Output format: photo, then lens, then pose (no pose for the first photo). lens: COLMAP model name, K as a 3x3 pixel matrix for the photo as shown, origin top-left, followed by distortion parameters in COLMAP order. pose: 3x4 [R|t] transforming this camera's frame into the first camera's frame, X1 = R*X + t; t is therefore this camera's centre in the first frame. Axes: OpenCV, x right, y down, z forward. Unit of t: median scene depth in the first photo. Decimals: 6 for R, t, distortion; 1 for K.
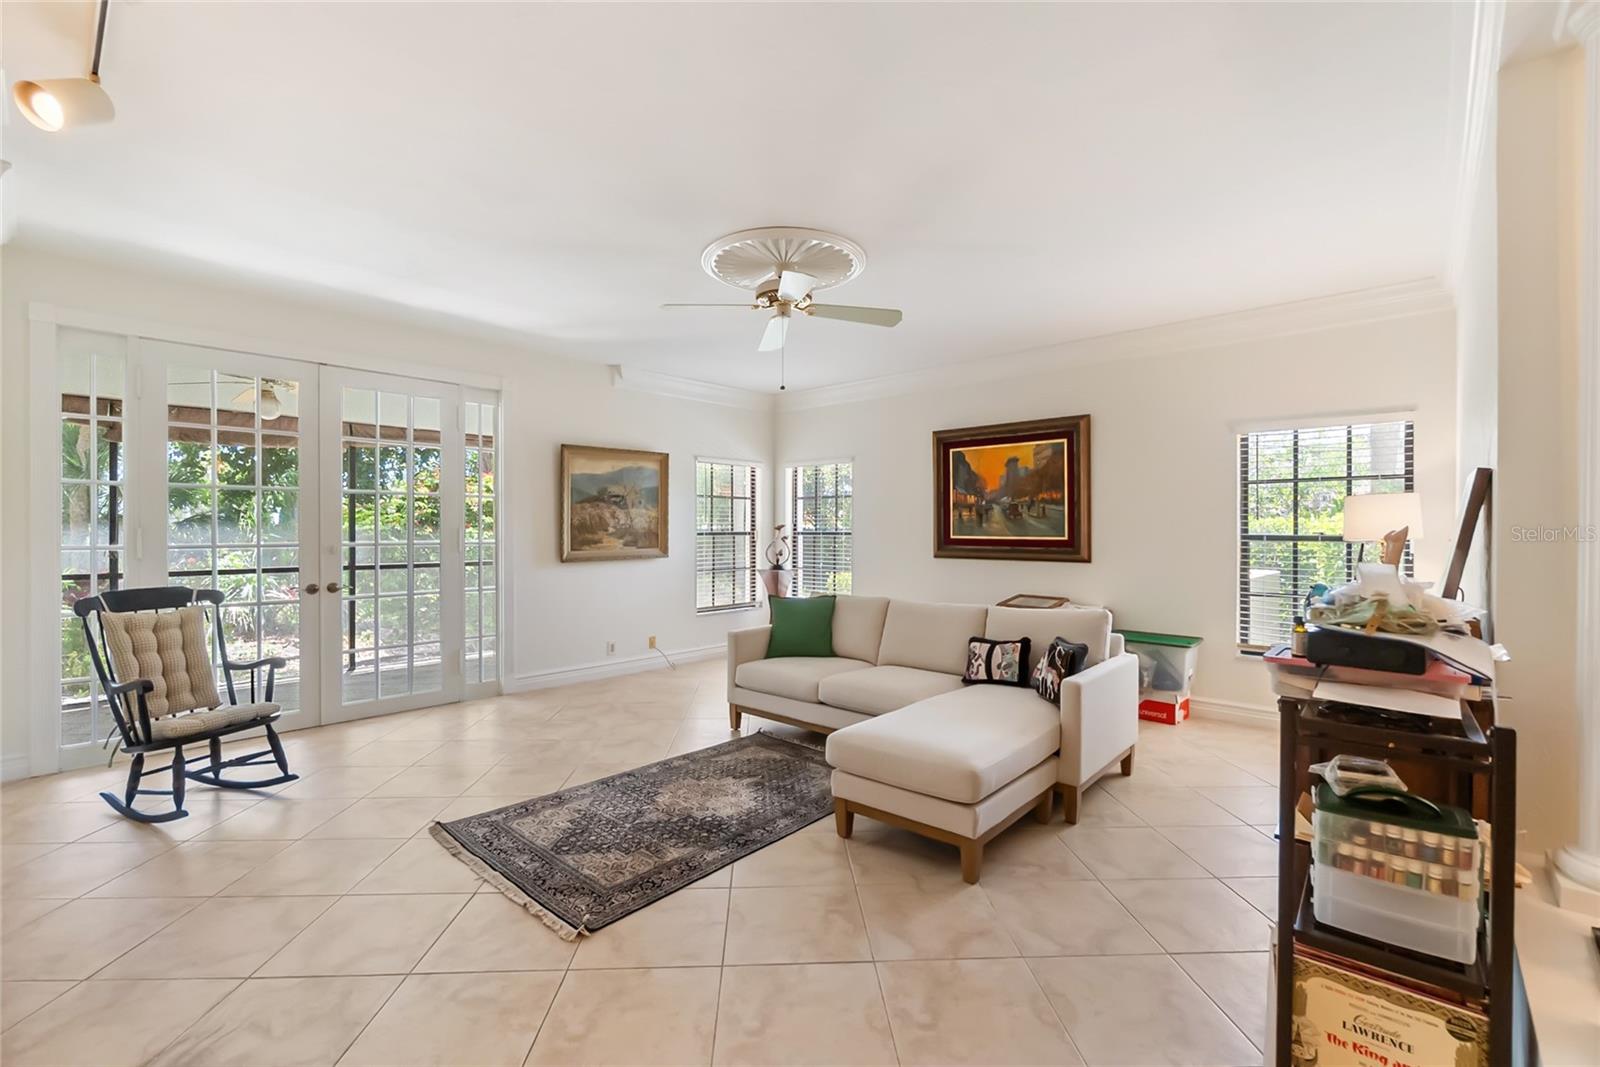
lens RADIAL K [[693.5, 0, 804.9], [0, 693.5, 533.6], [0, 0, 1]] dist [-0.005768, 0.000747]
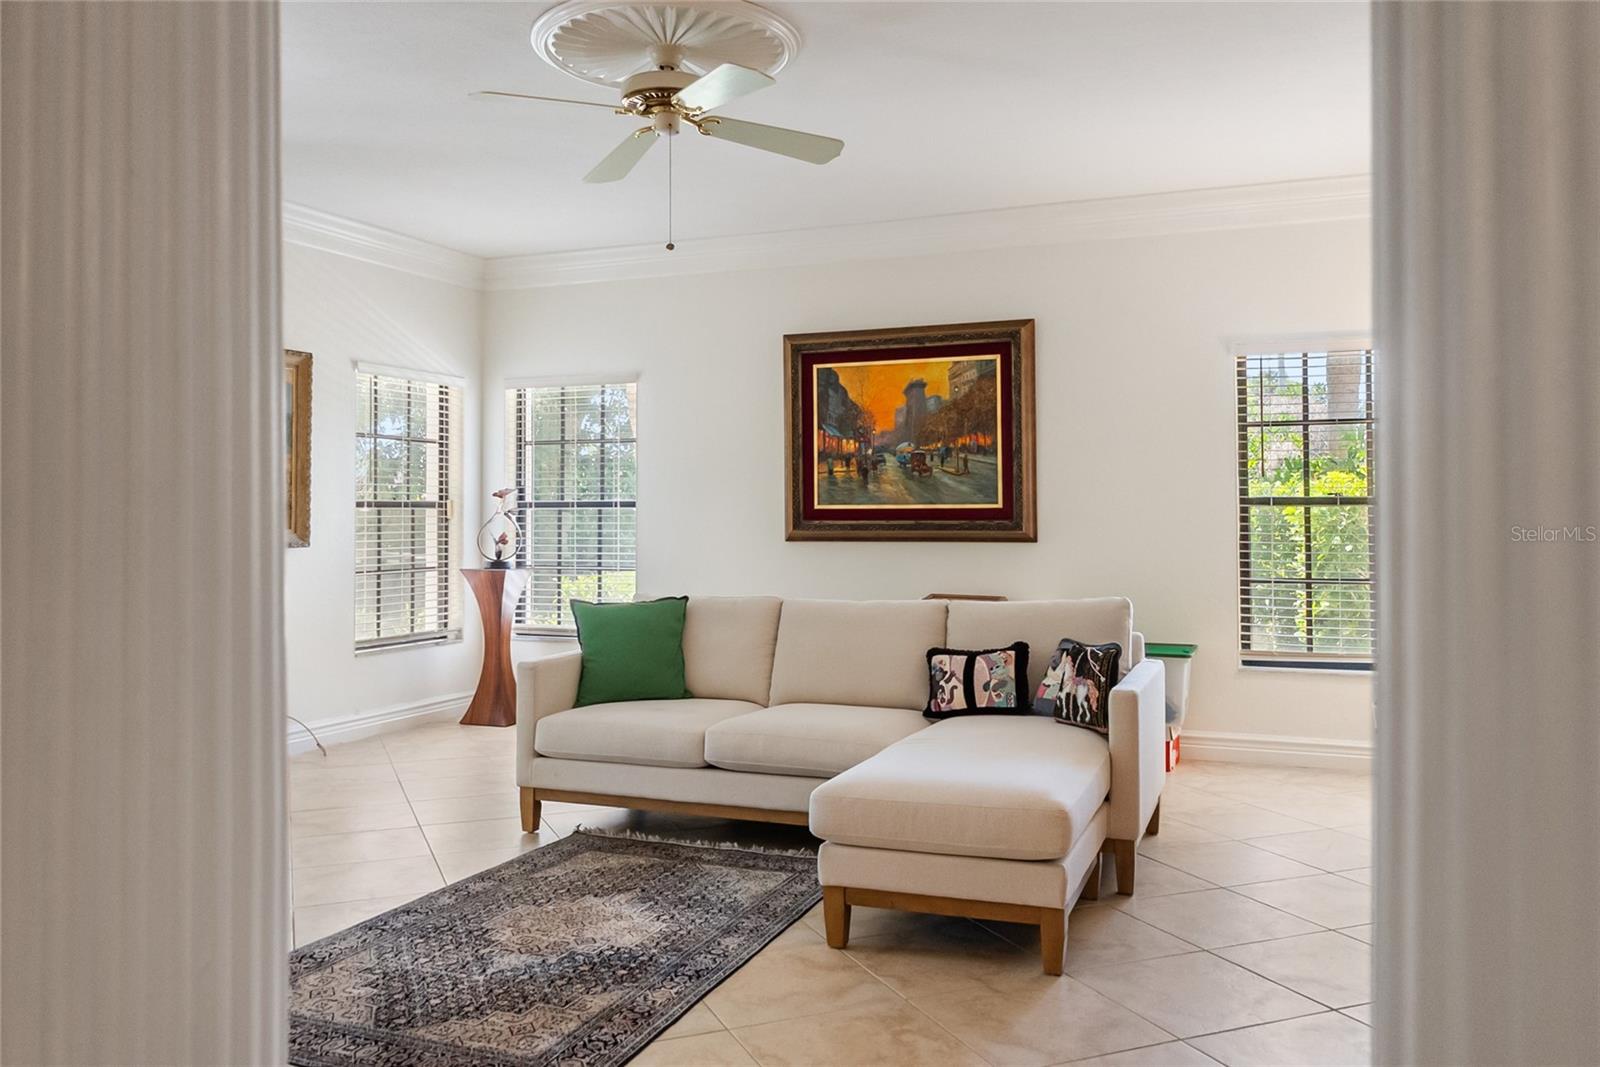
lens RADIAL K [[1251.9, 0, 811.5], [0, 1251.9, 492.1], [0, 0, 1]] dist [0.001075, 0.001489]
pose [[0.939052, 0.003809, 0.343753, -0.233434], [0.005854, 0.999616, -0.027068, 0.029330], [-0.343724, 0.027430, 0.938670, -0.059839]]
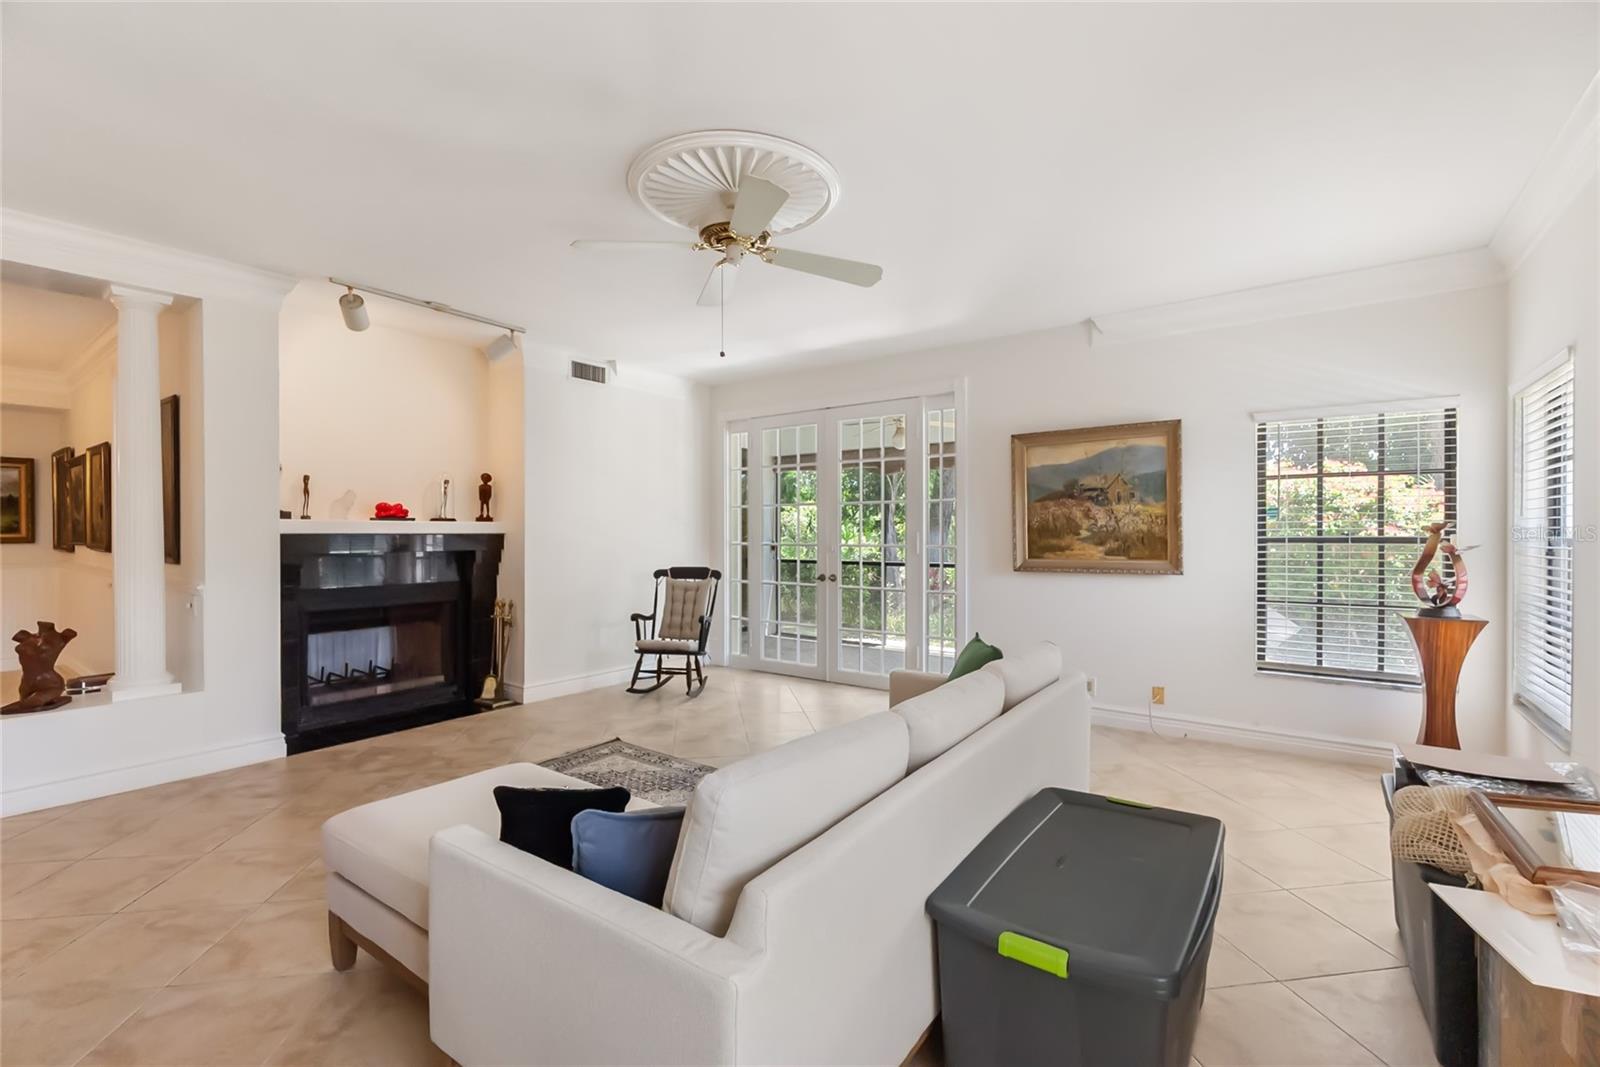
lens RADIAL K [[695.0, 0, 804.2], [0, 695.0, 536.6], [0, 0, 1]] dist [-0.005784, 0.000105]
pose [[0.103903, 0.005016, -0.994575, 0.609757], [-0.005327, 0.999976, 0.004486, -0.004815], [0.994573, 0.004832, 0.103927, 0.801691]]
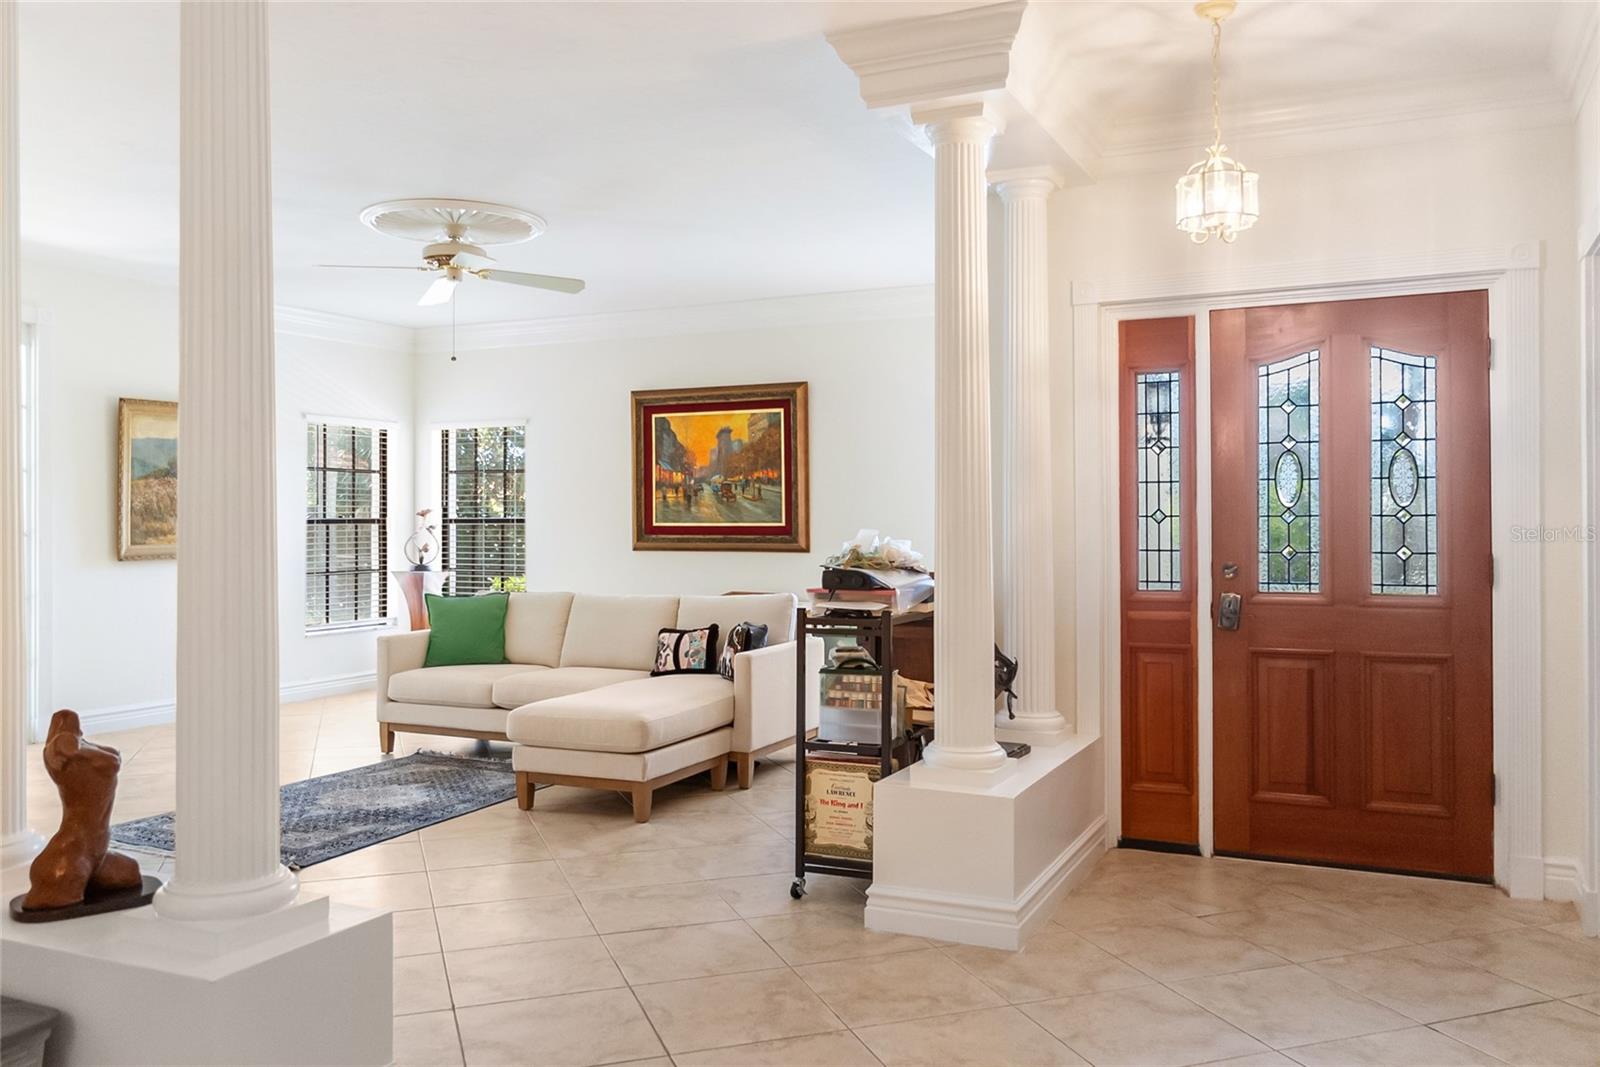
lens RADIAL K [[1251.4, 0, 804.5], [0, 1251.4, 507.6], [0, 0, 1]] dist [0.002975, 0.000536]
pose [[0.957234, 0.000491, 0.289313, -0.053579], [0.004278, 0.999865, -0.015851, 0.012549], [-0.289282, 0.016411, 0.957103, -0.575788]]
